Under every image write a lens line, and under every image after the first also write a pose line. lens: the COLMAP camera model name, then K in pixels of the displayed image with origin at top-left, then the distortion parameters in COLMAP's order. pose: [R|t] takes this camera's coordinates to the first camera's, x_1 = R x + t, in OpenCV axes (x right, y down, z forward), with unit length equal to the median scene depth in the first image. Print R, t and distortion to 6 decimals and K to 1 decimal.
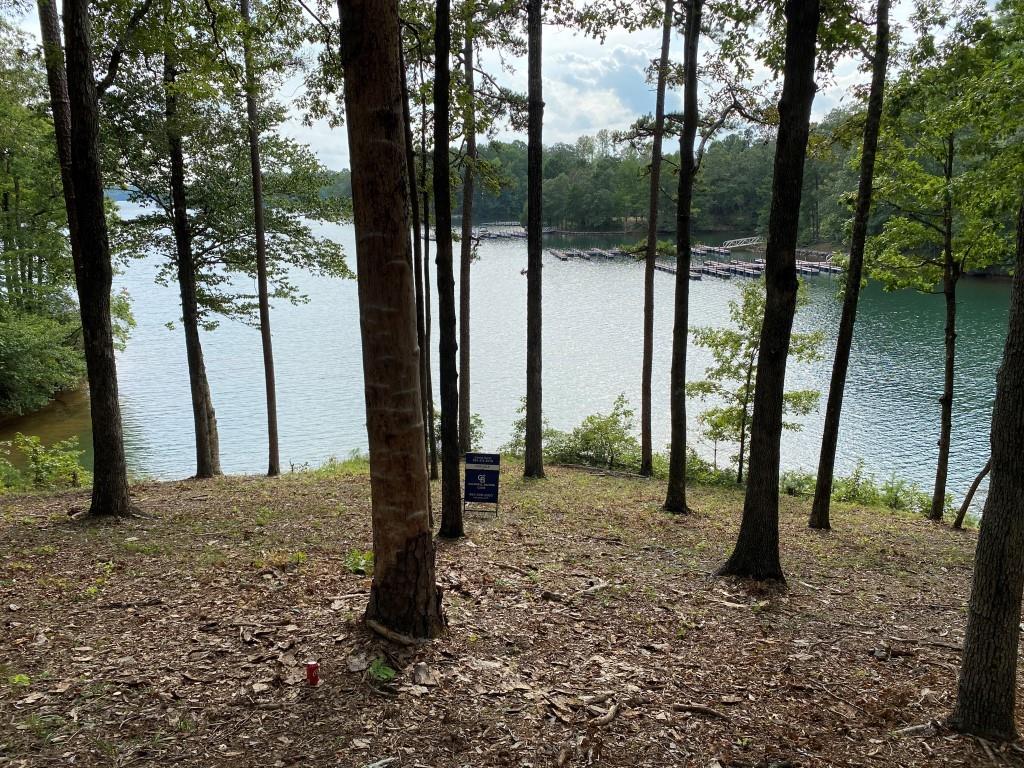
lens RADIAL K [[776.4, 0, 512.2], [0, 776.4, 388.1], [0, 0, 1]] dist [0.002284, -0.006426]
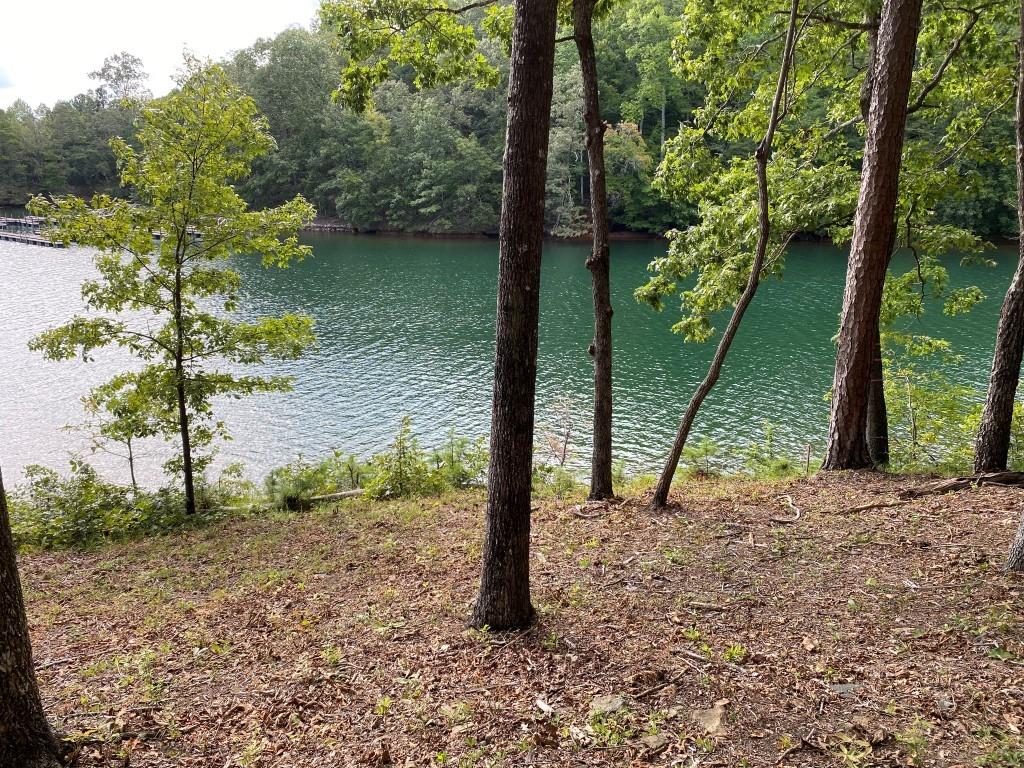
lens RADIAL K [[776.4, 0, 505.6], [0, 776.4, 367.2], [0, 0, 1]] dist [0.002284, -0.006426]
pose [[0.735846, -0.141271, 0.662249, 0.112584], [0.148334, 0.987871, 0.045915, 0.033582], [-0.660703, 0.064447, 0.747876, 0.449558]]
